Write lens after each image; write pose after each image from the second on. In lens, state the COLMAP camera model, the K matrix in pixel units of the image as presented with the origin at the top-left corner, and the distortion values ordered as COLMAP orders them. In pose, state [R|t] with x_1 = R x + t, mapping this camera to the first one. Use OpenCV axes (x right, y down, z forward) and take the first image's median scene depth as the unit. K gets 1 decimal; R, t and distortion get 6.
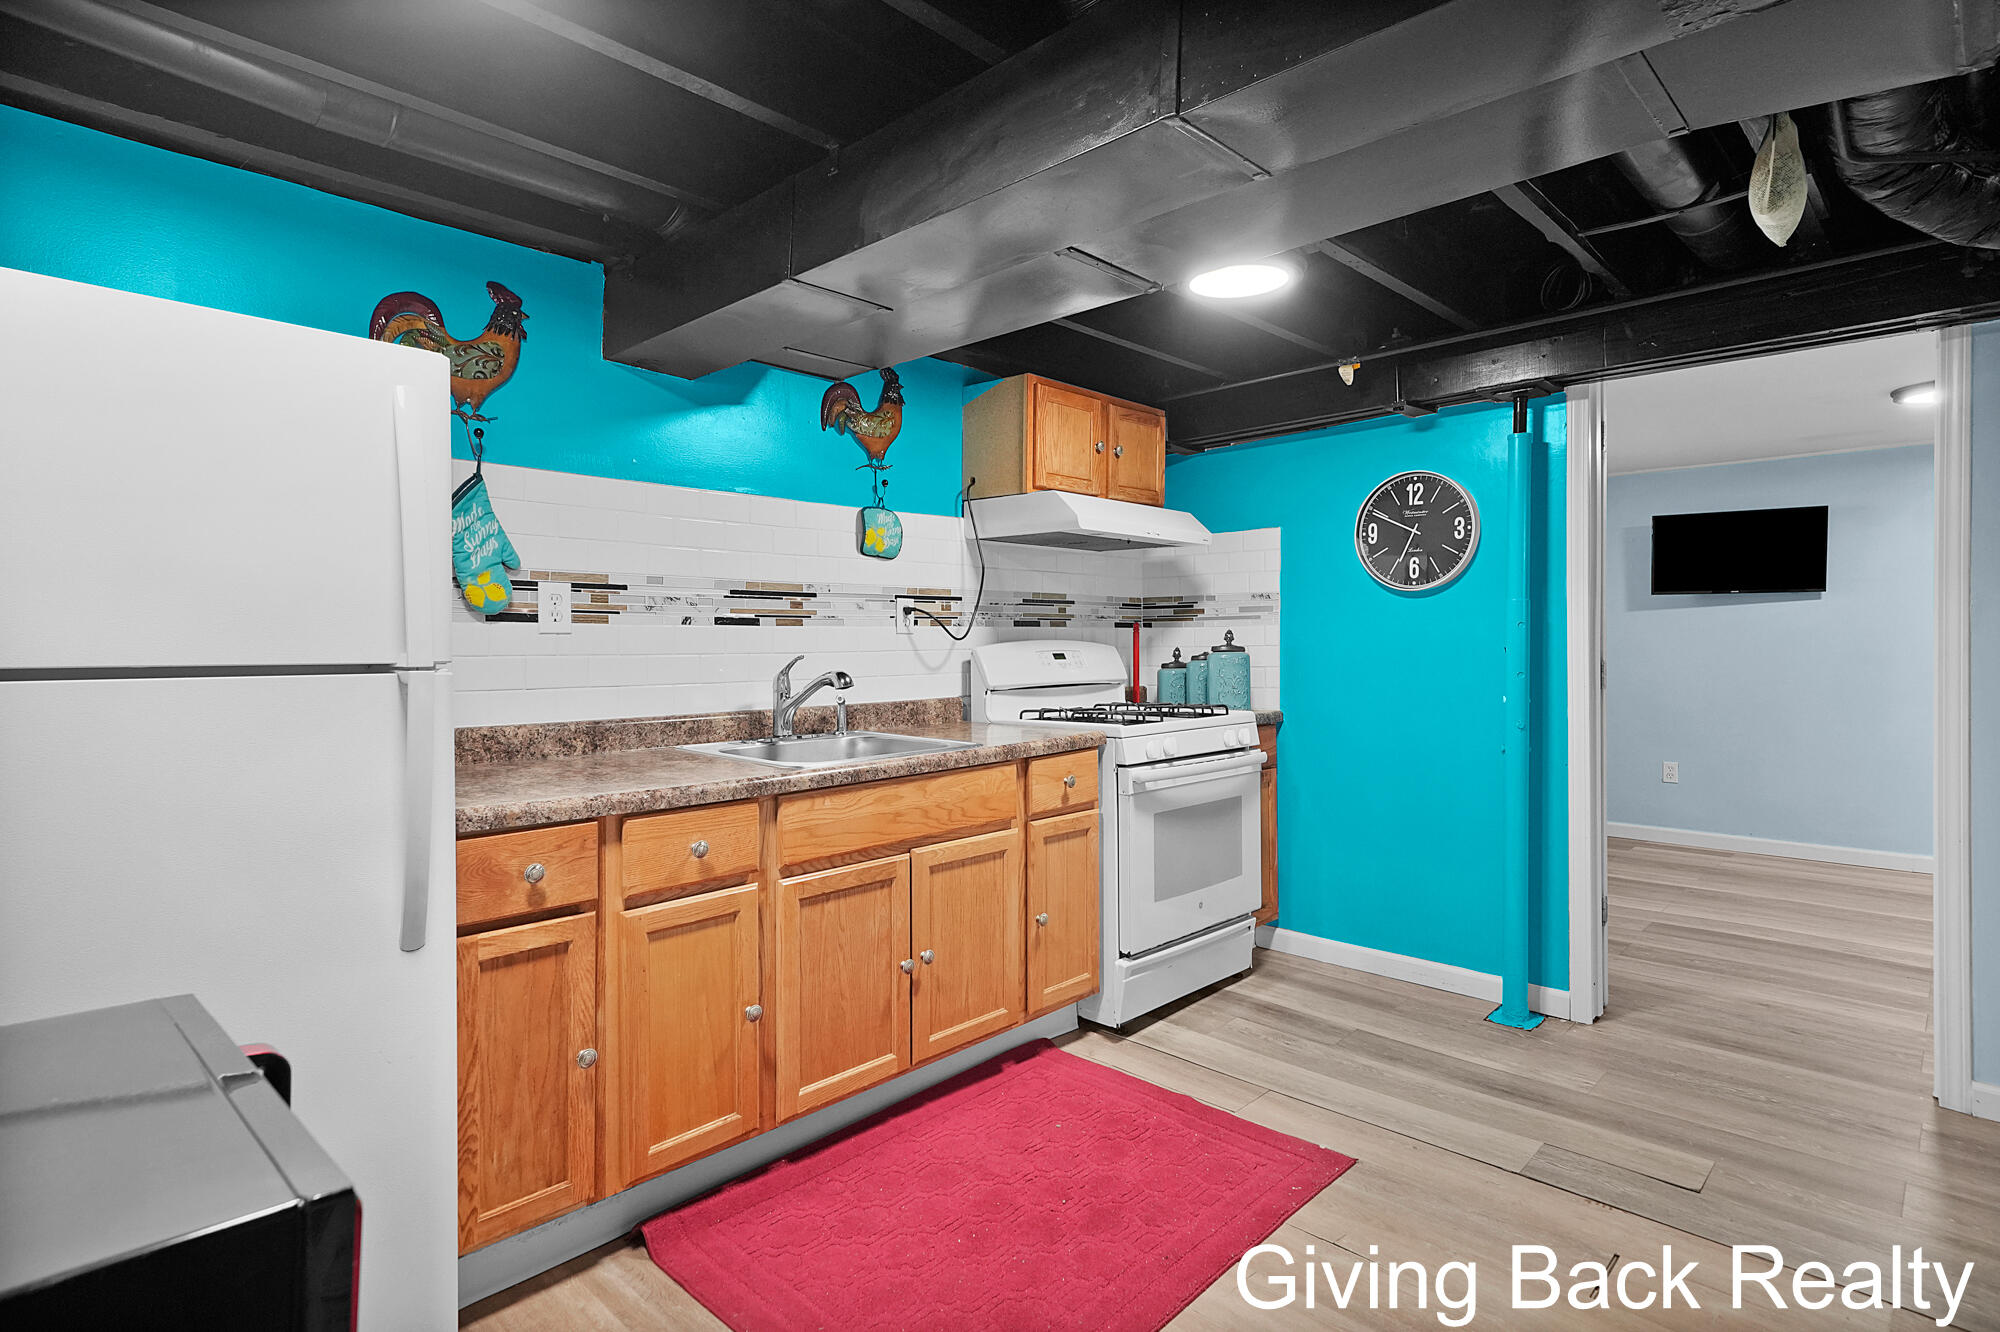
lens RADIAL K [[1026.7, 0, 1004.3], [0, 1026.7, 648.2], [0, 0, 1]] dist [0.026709, 0.000356]
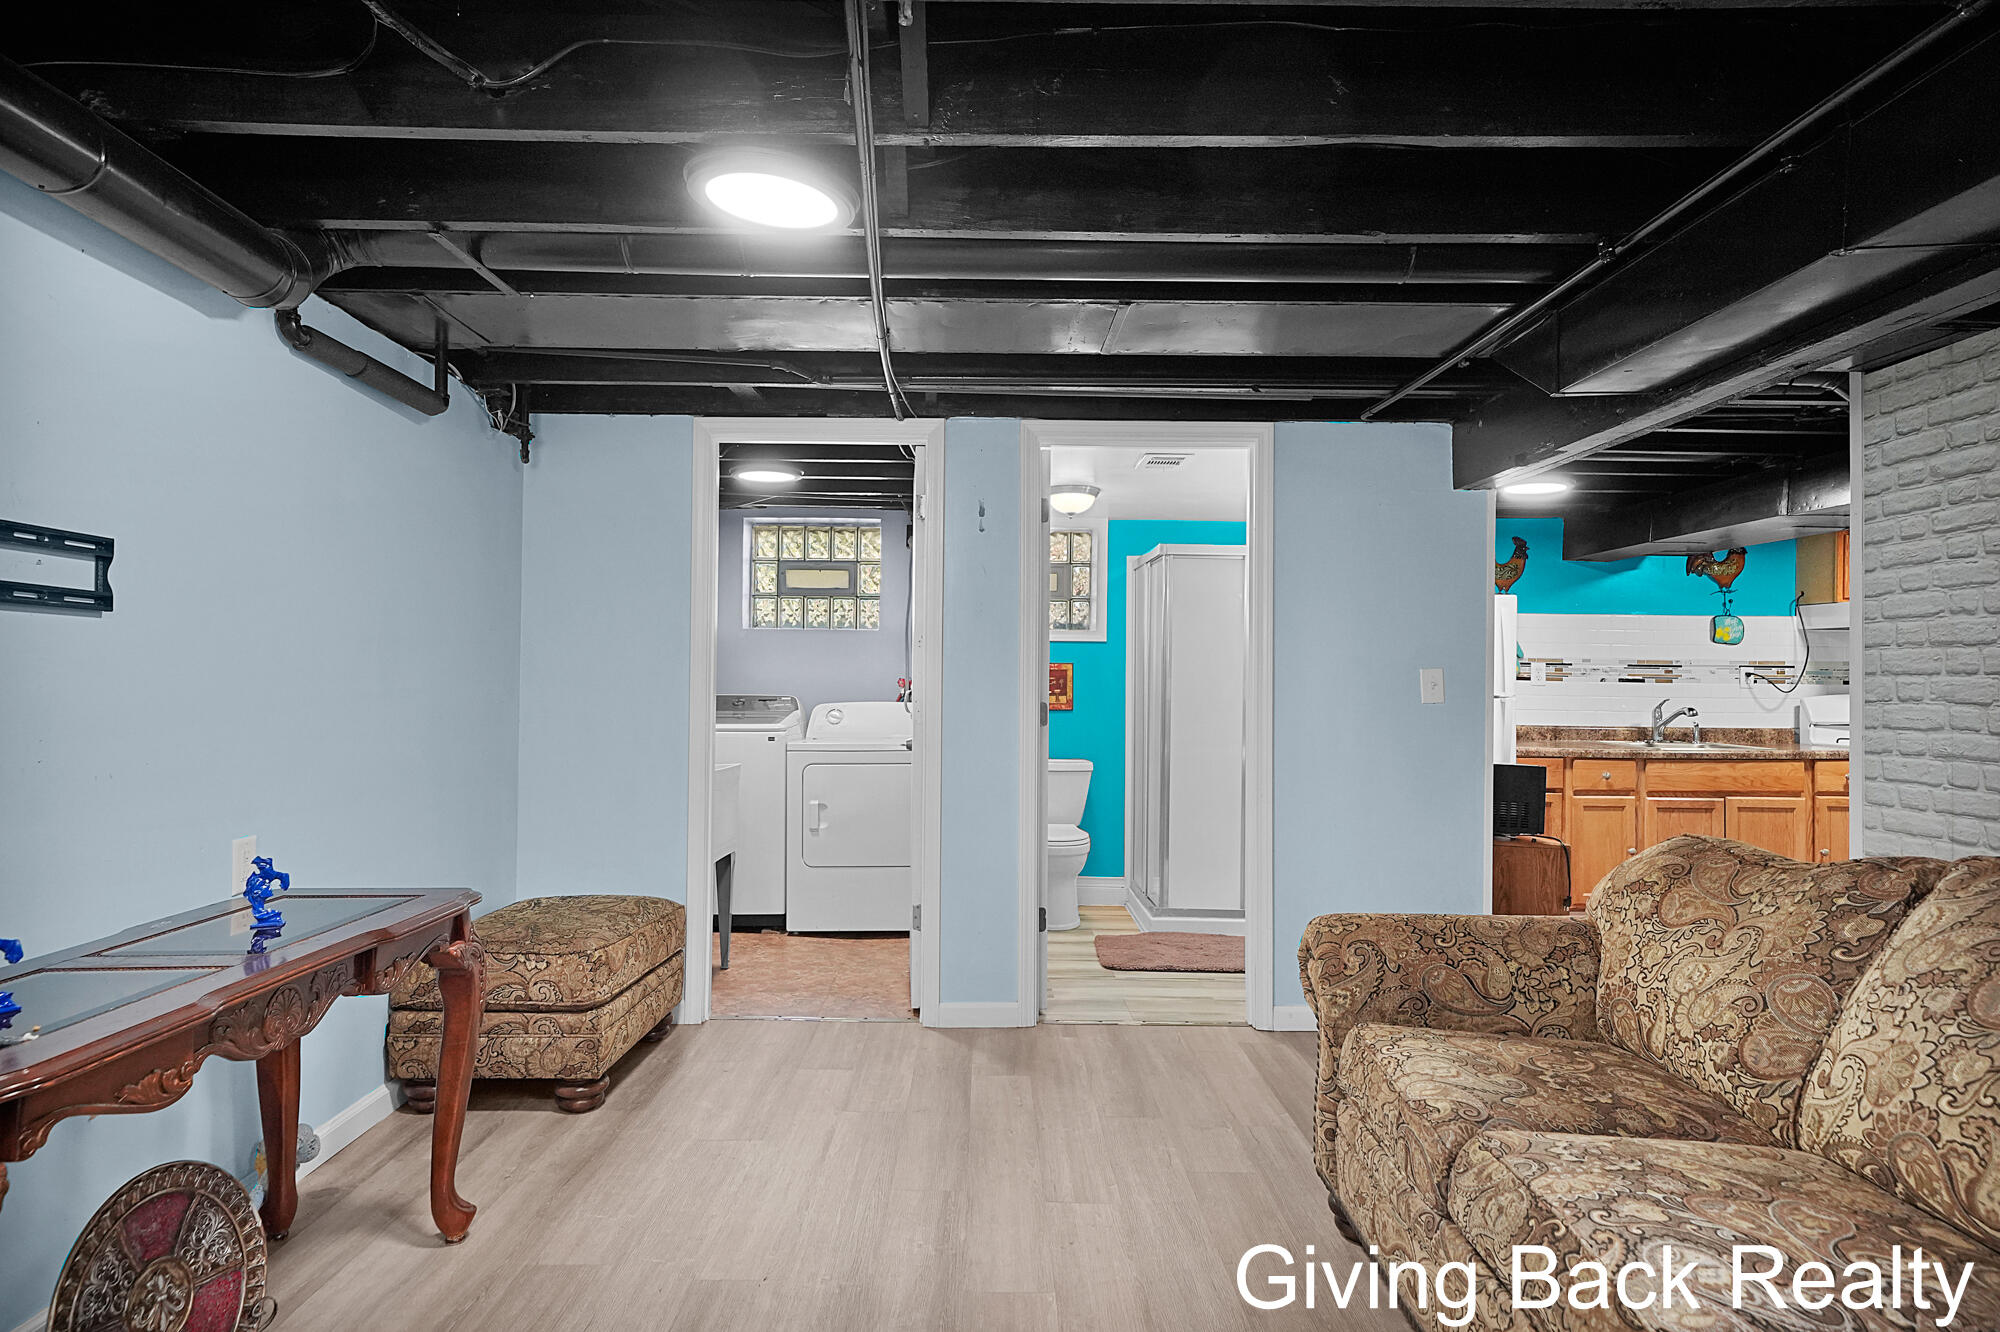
lens RADIAL K [[1144.5, 0, 932.1], [0, 1144.5, 659.9], [0, 0, 1]] dist [0.002907, 0.000041]
pose [[0.670845, 0.001409, -0.741596, 0.474224], [-0.023001, 0.999557, -0.018908, 0.006820], [0.741241, 0.029741, 0.670580, -1.479985]]
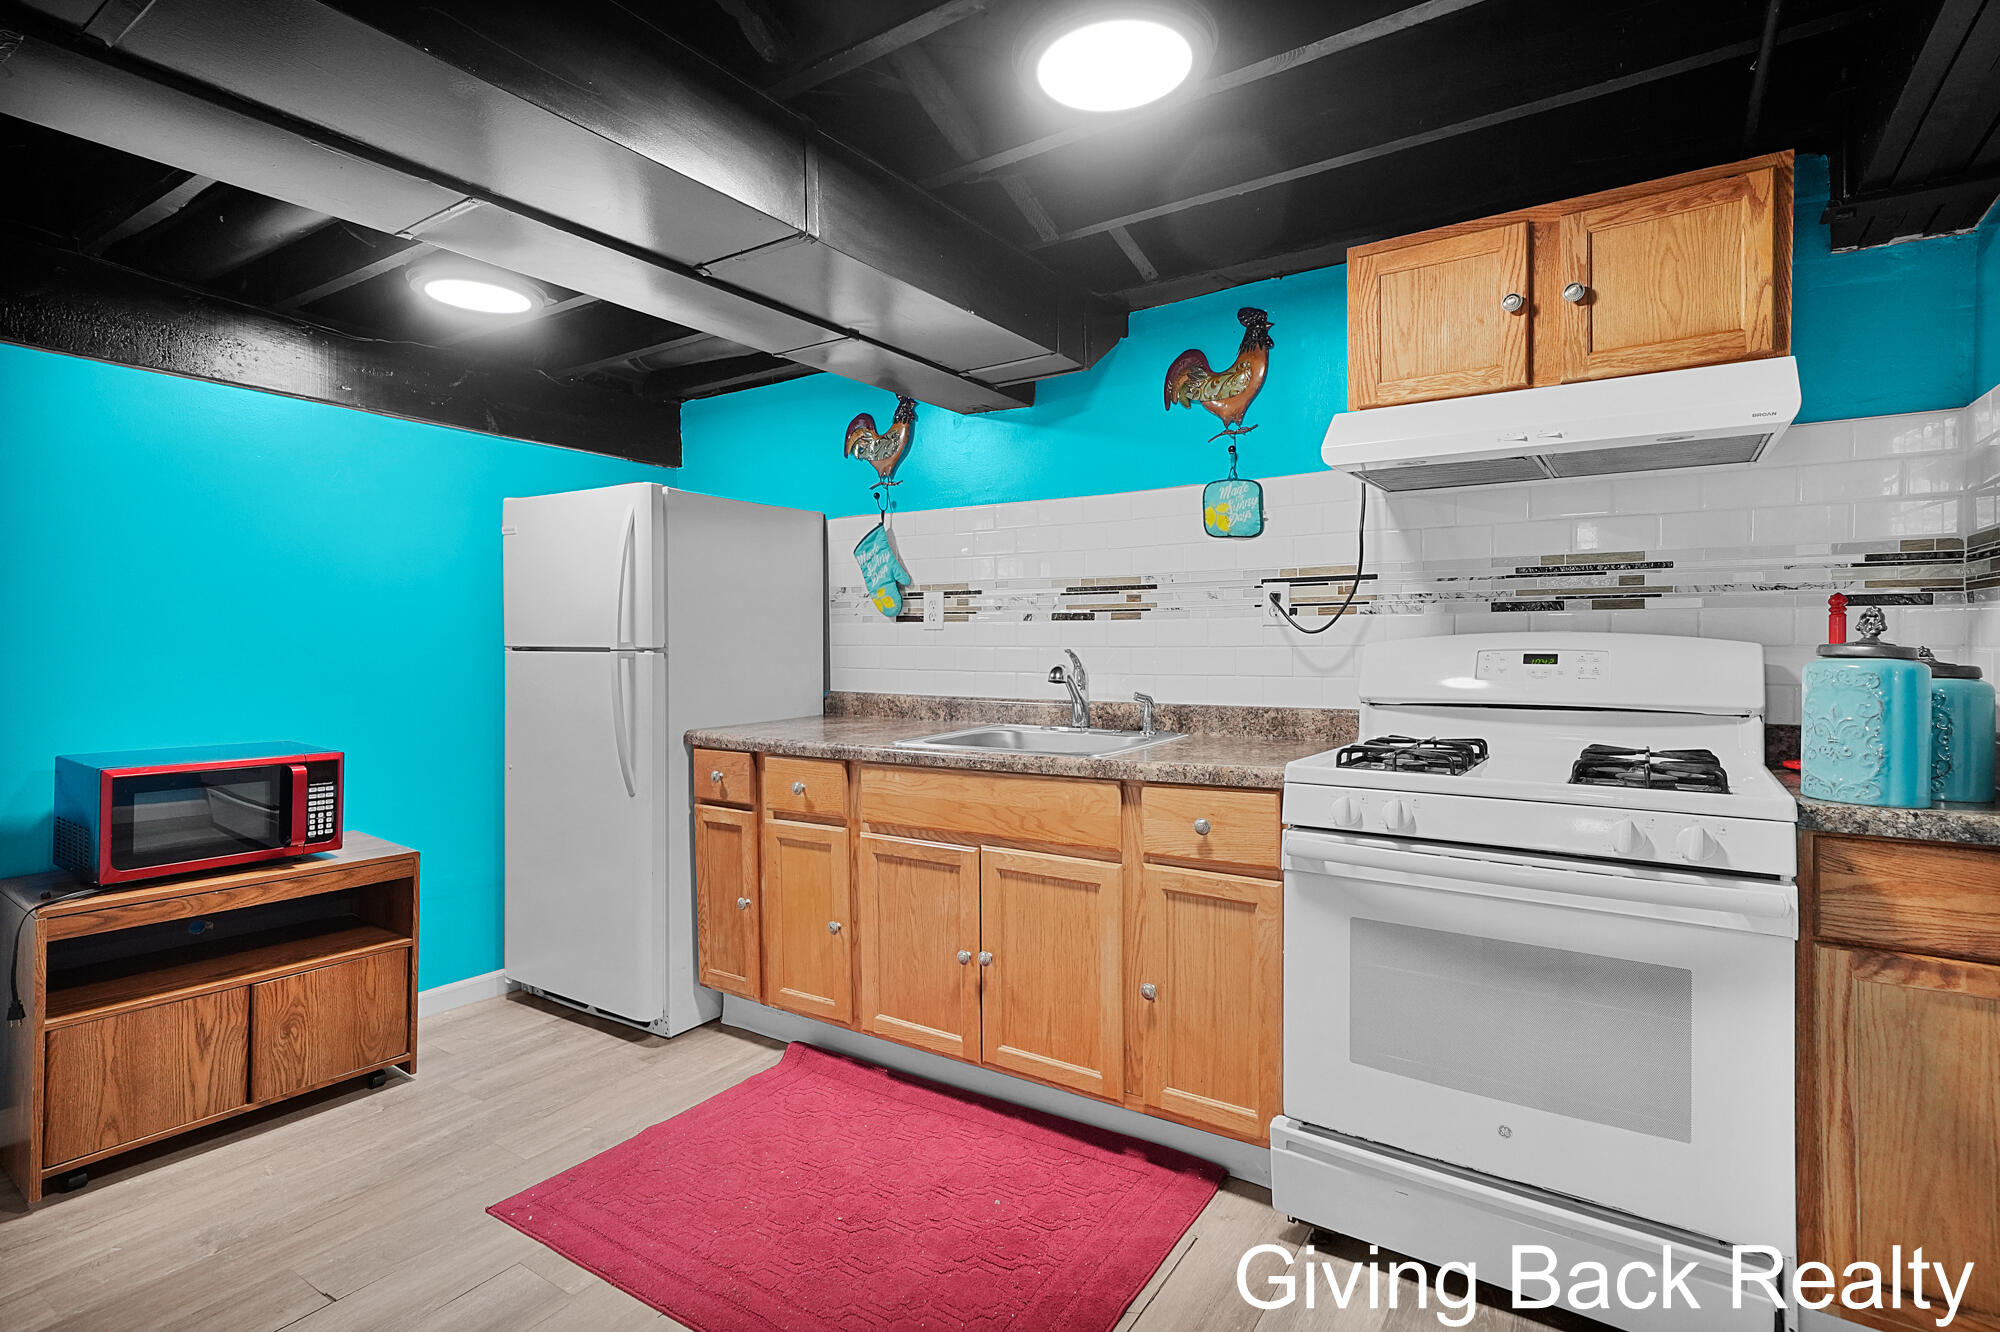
lens RADIAL K [[1026.7, 0, 1004.3], [0, 1026.7, 648.2], [0, 0, 1]] dist [0.026709, 0.000356]
pose [[0.148402, 0.012279, -0.988851, 0.803217], [-0.004787, 0.999920, 0.011698, -0.005509], [0.988916, 0.002997, 0.148448, 0.785970]]
